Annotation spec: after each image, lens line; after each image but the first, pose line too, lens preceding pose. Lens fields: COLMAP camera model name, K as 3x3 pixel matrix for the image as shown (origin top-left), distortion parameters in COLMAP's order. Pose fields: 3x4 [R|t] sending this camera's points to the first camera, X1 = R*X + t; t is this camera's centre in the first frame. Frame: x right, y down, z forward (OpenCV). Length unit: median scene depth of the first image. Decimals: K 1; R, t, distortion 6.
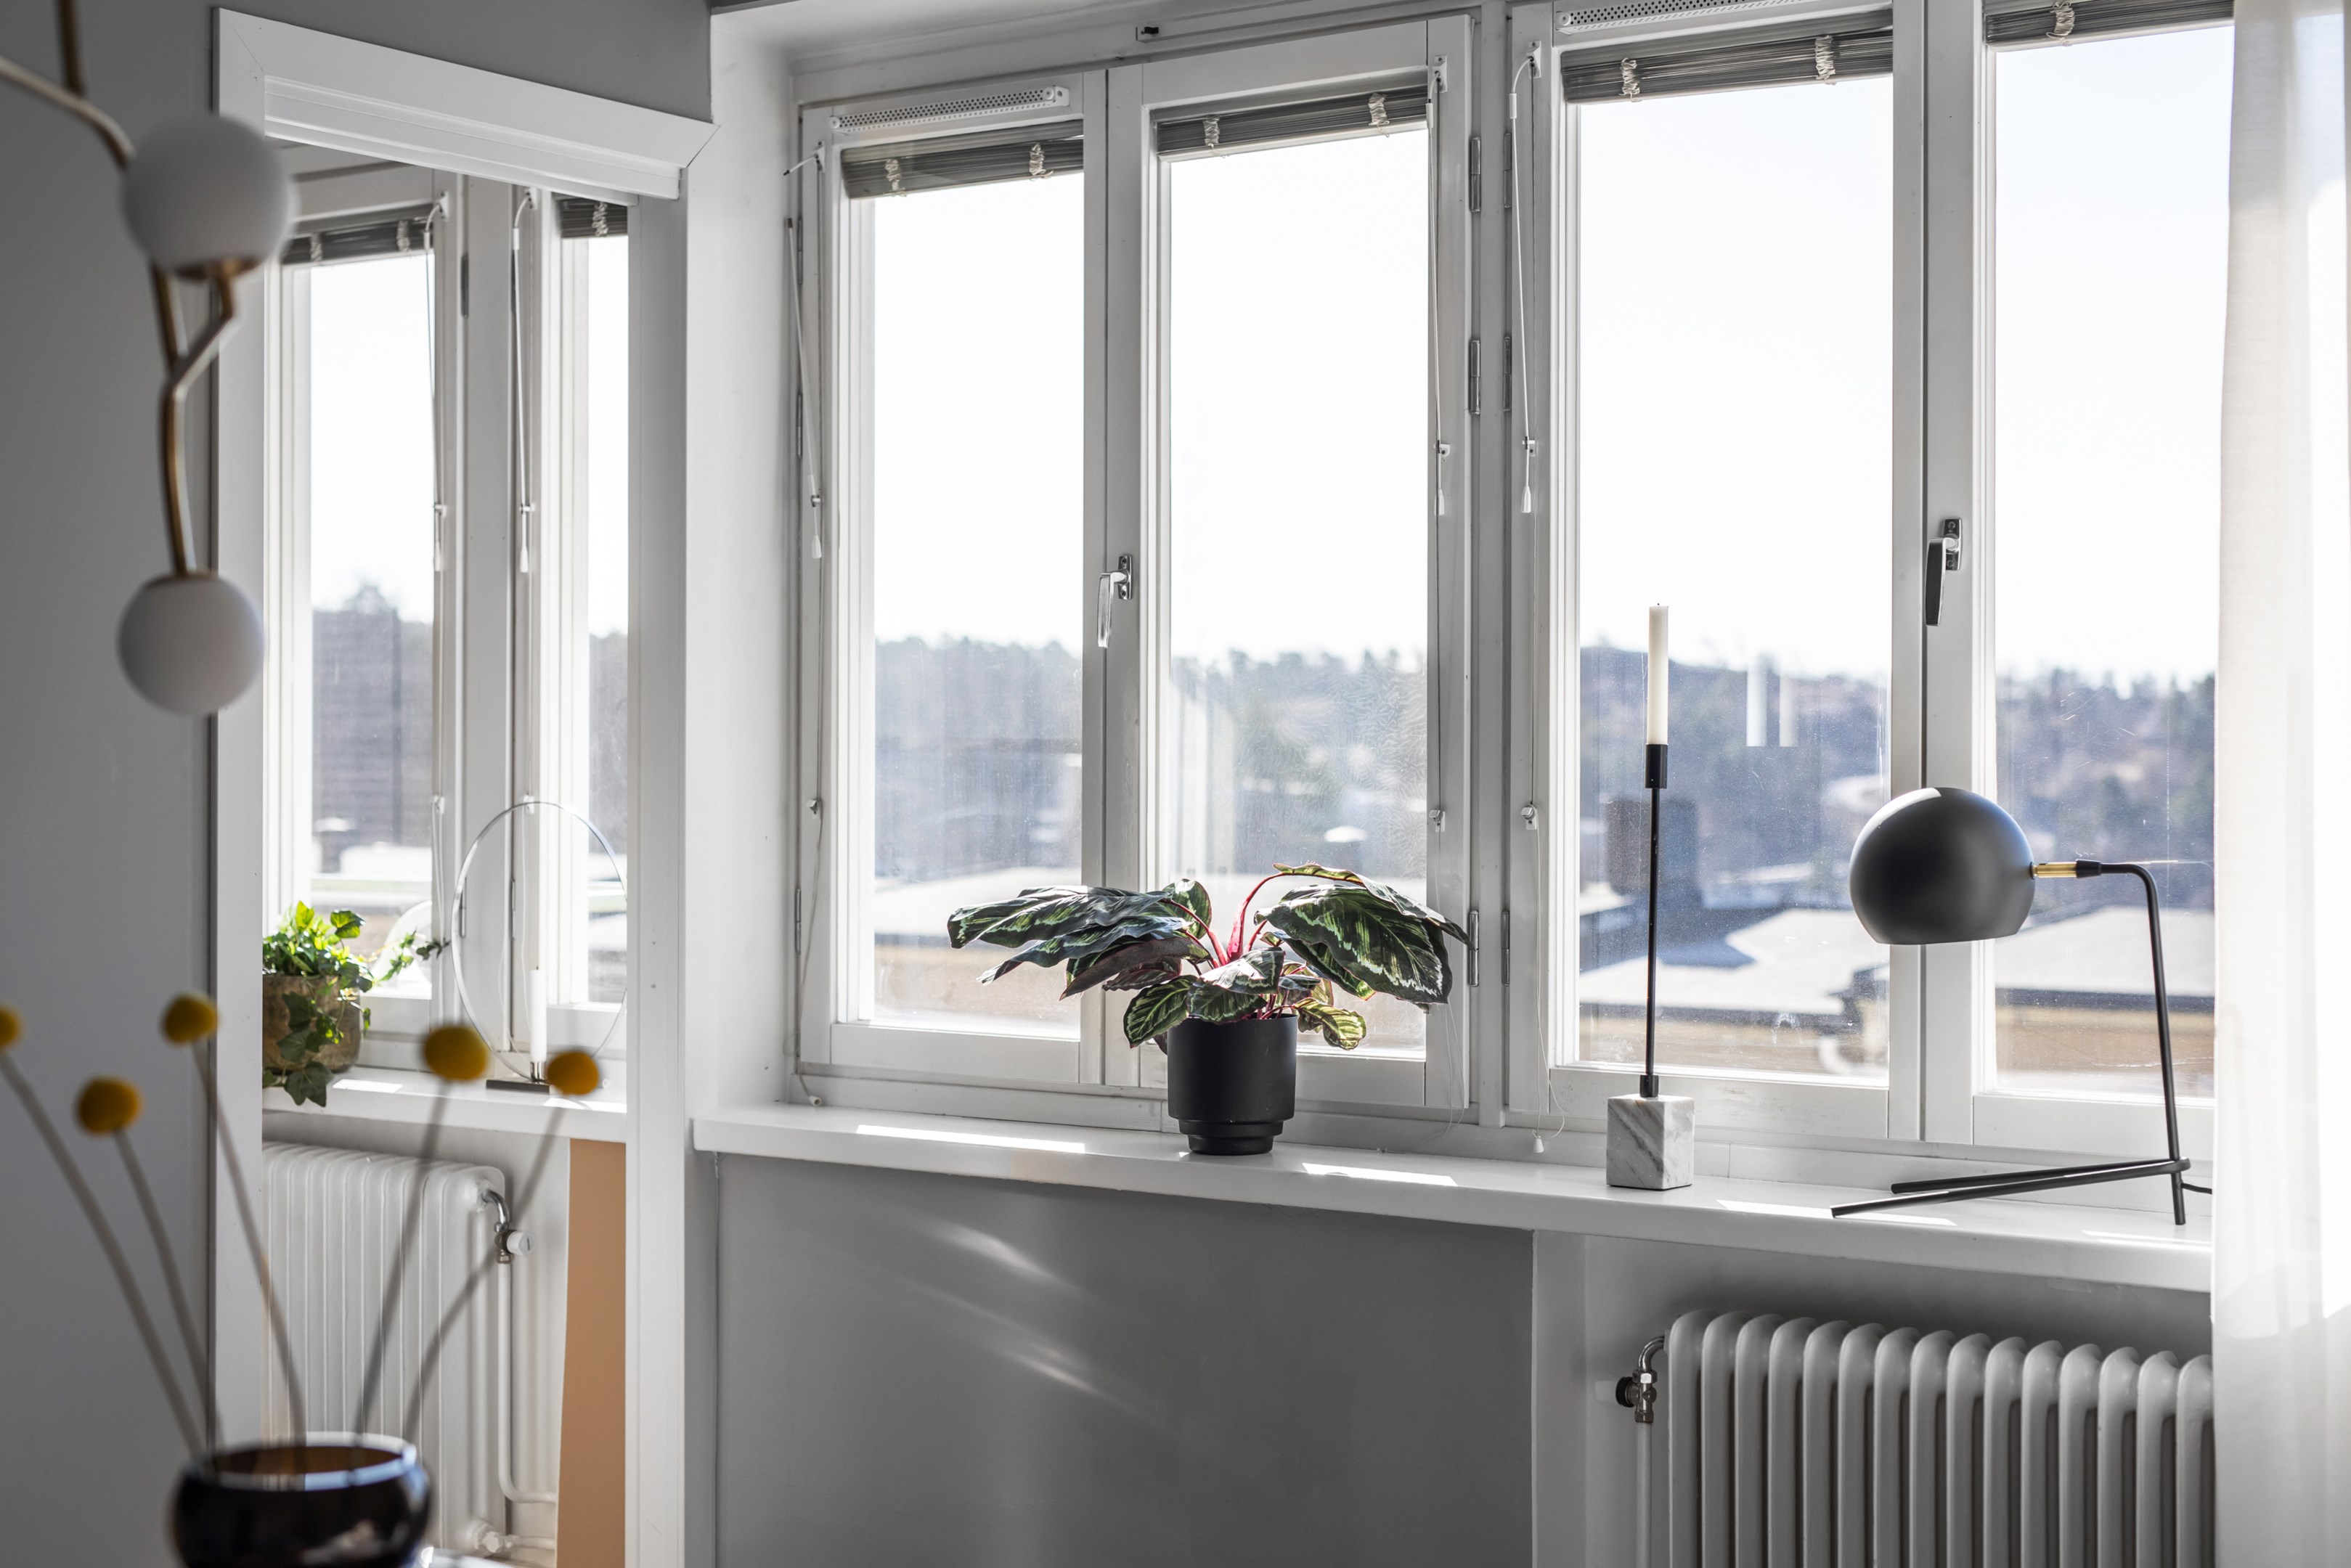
lens RADIAL K [[3344.6, 0, 1172.9], [0, 3344.6, 775.6], [0, 0, 1]] dist [-0.008962, 0.000000]
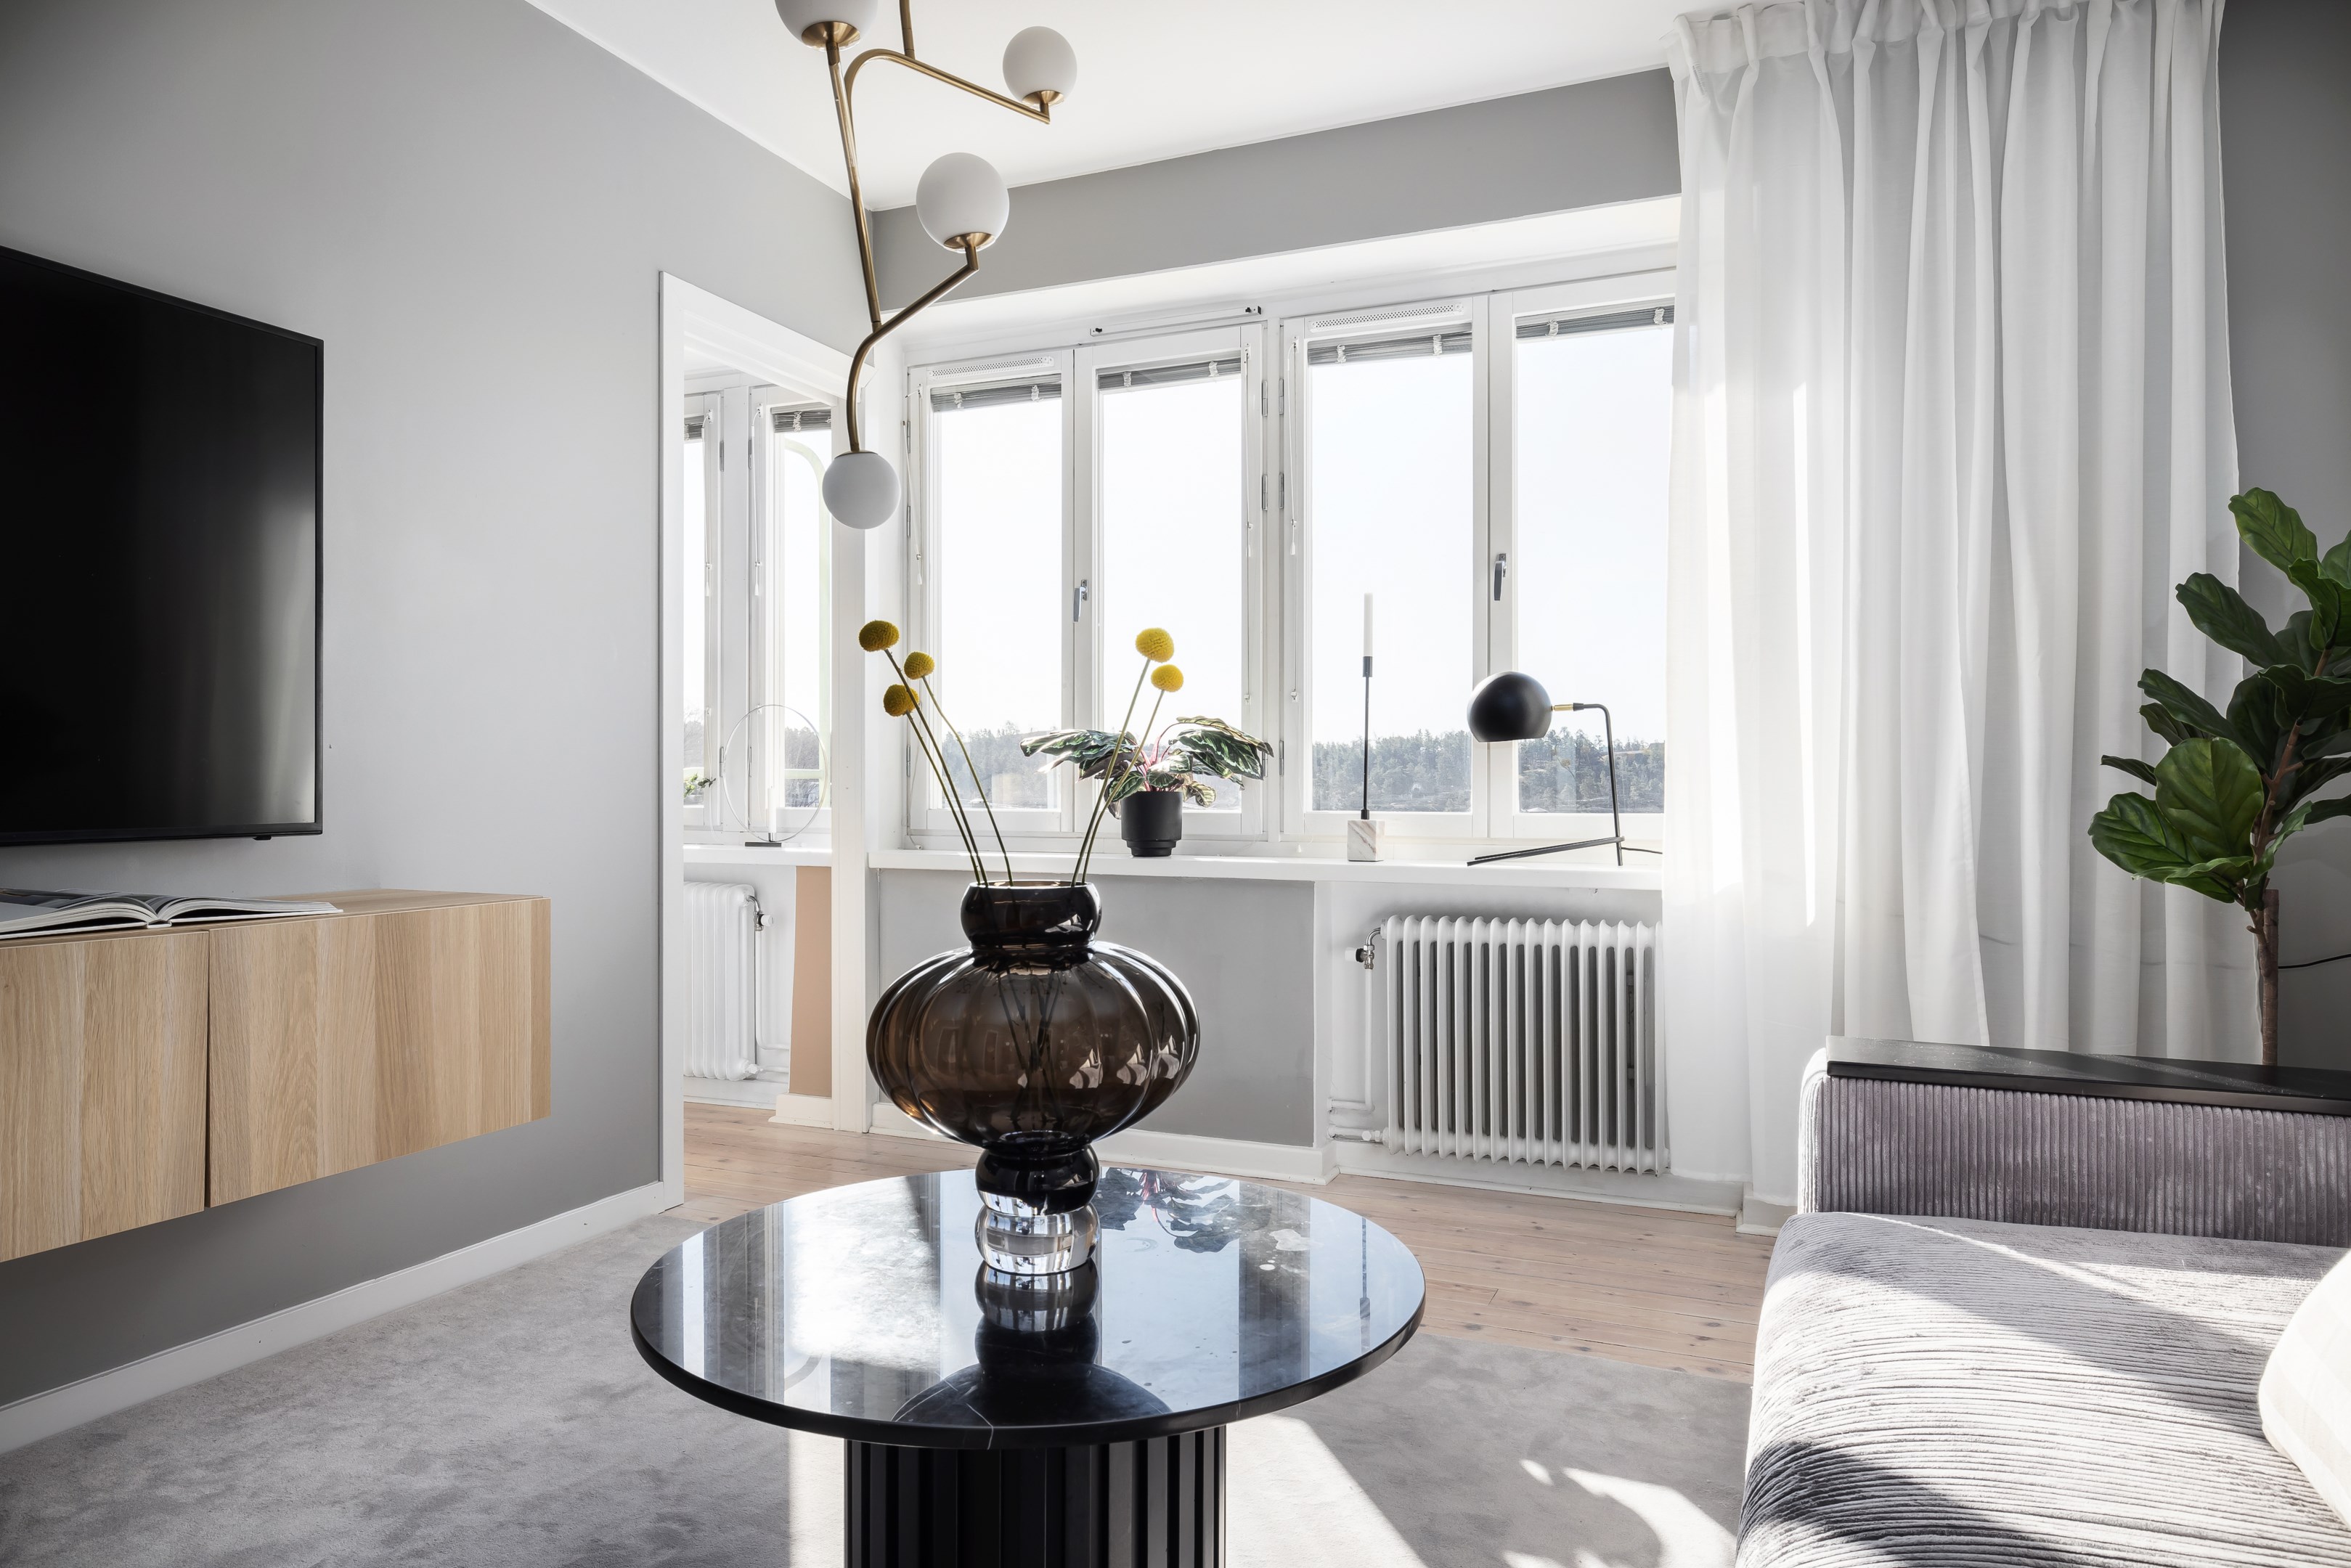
lens RADIAL K [[1468.1, 0, 1166.2], [0, 1468.1, 781.4], [0, 0, 1]] dist [-0.005339, -0.001213]
pose [[0.978699, 0.000178, 0.205298, -0.164514], [0.001028, 0.999983, -0.005769, 0.071154], [-0.205296, 0.005857, 0.978682, 0.092758]]
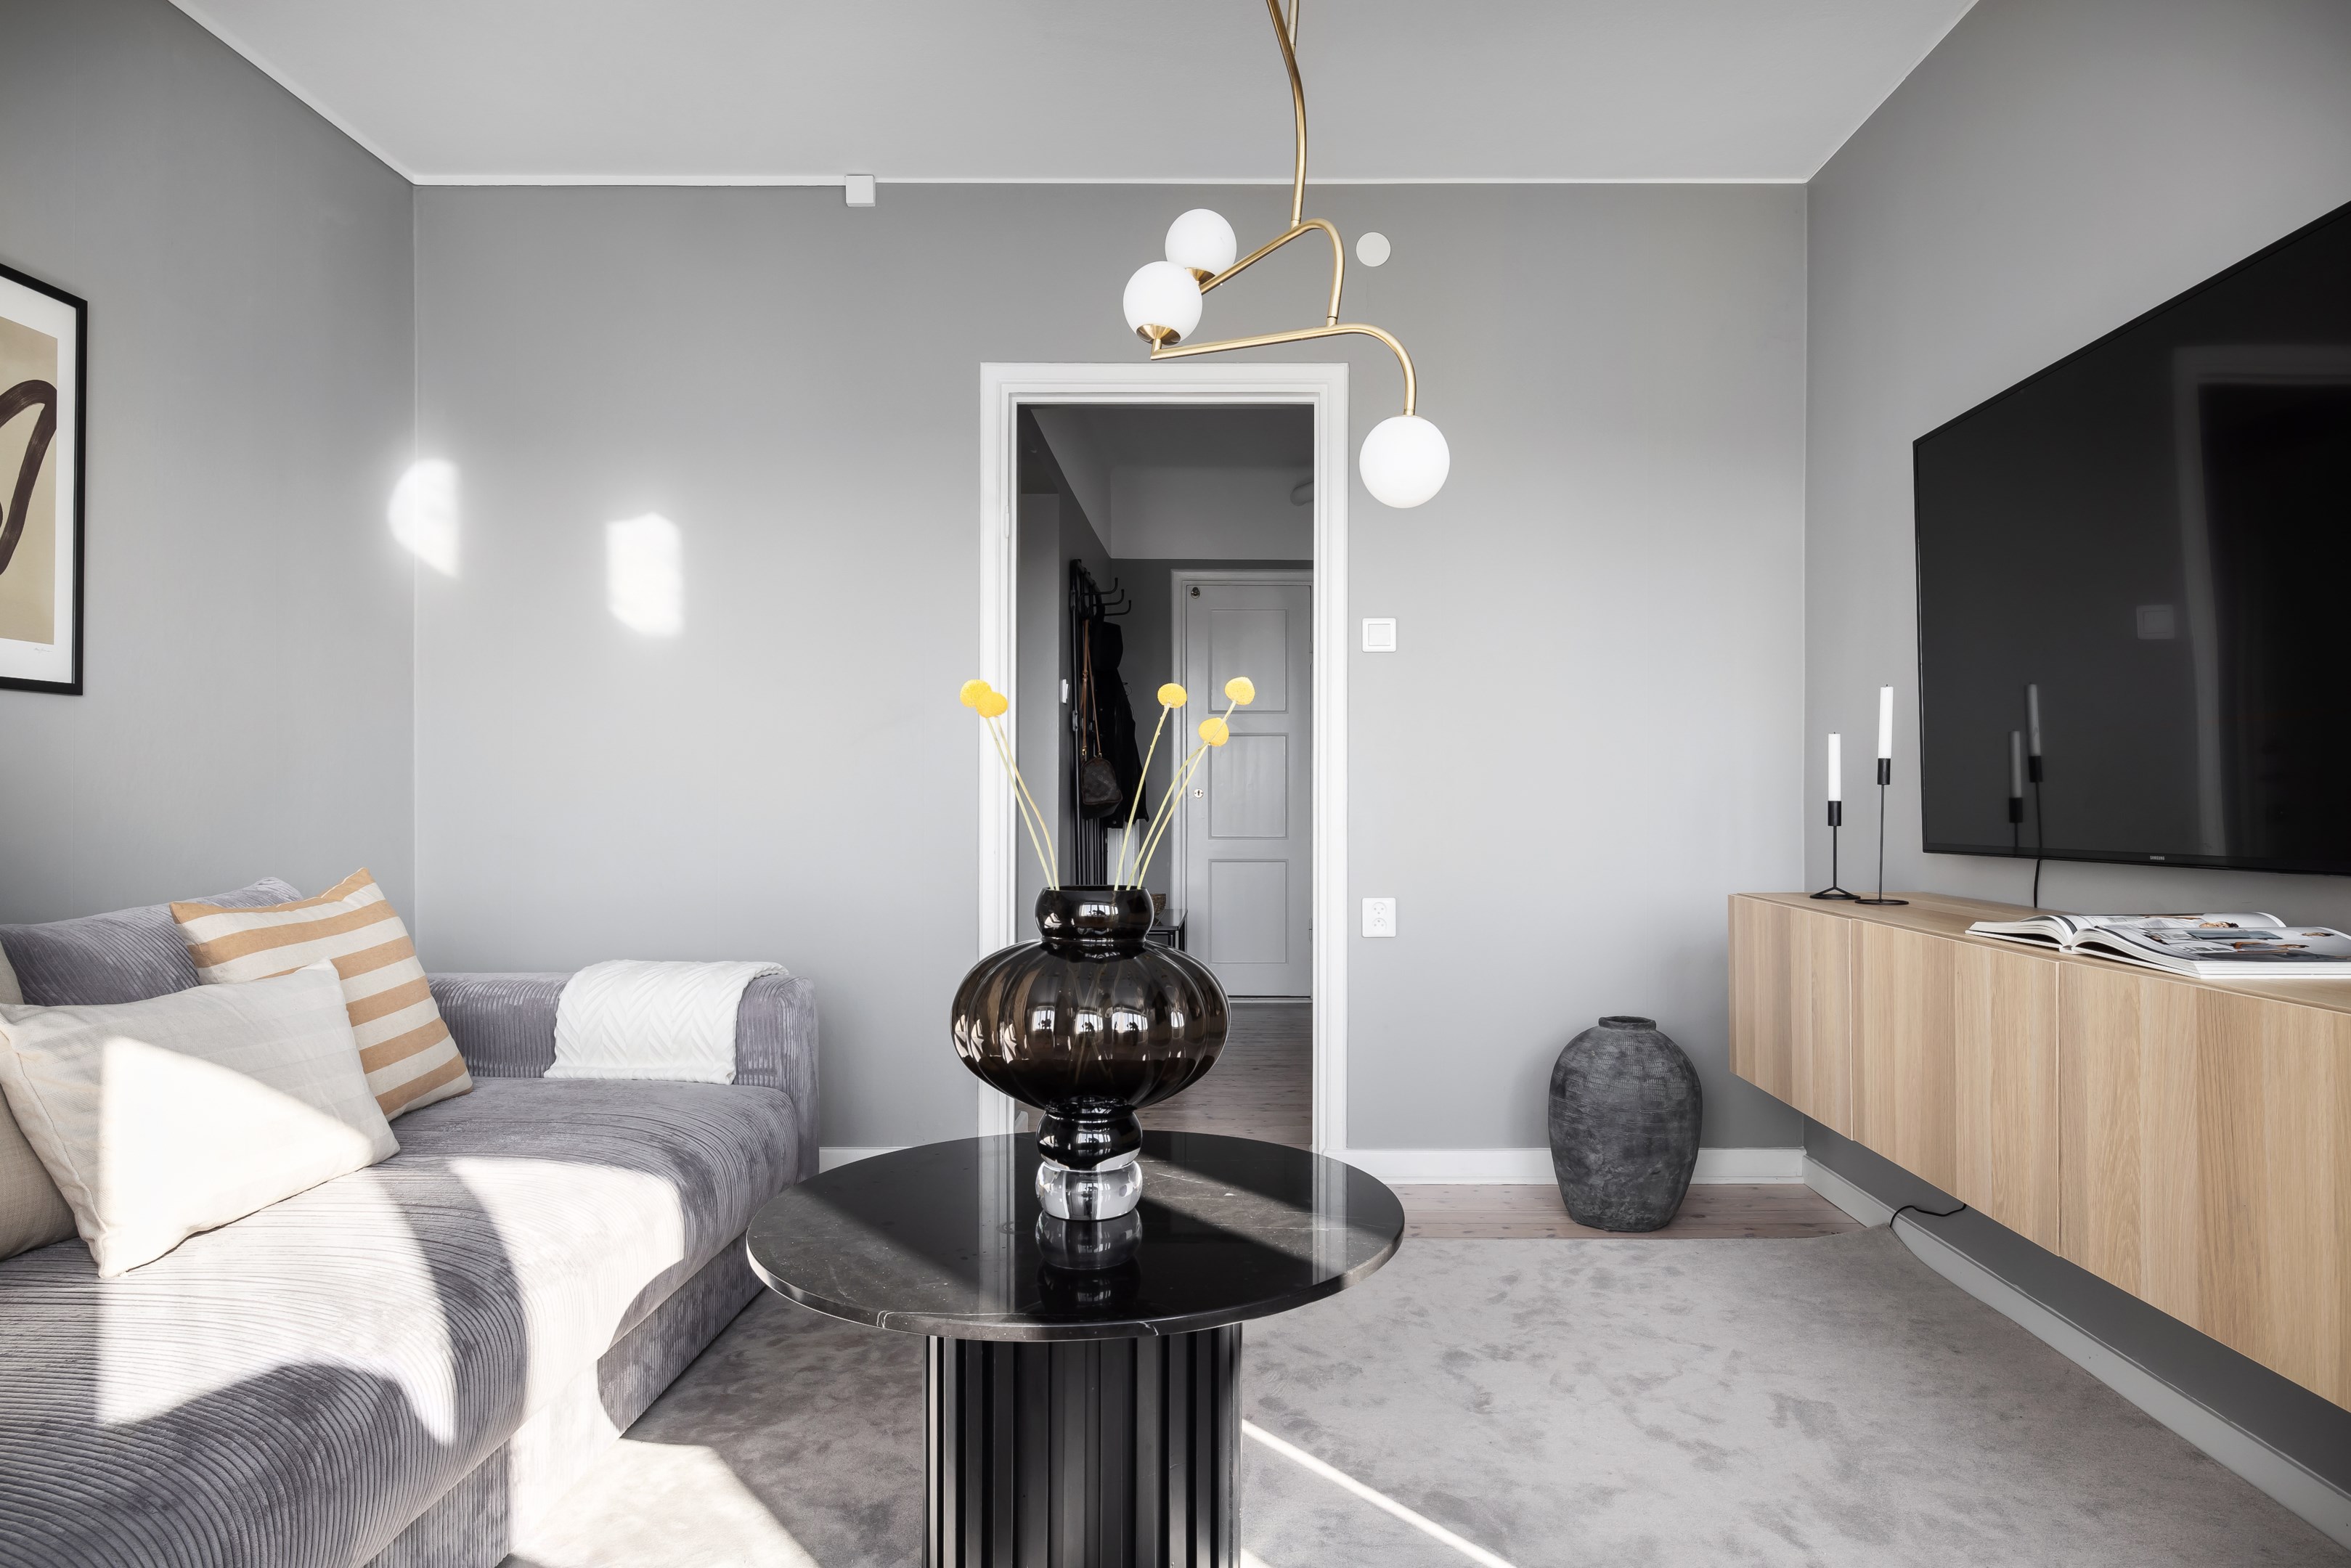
lens RADIAL K [[1407.9, 0, 1239.0], [0, 1407.9, 788.8], [0, 0, 1]] dist [-0.008484, 0.001356]
pose [[-0.805412, -0.007276, -0.592671, 0.090327], [-0.005548, 0.999973, -0.004737, 0.066900], [0.592690, -0.000527, -0.805431, 0.829228]]
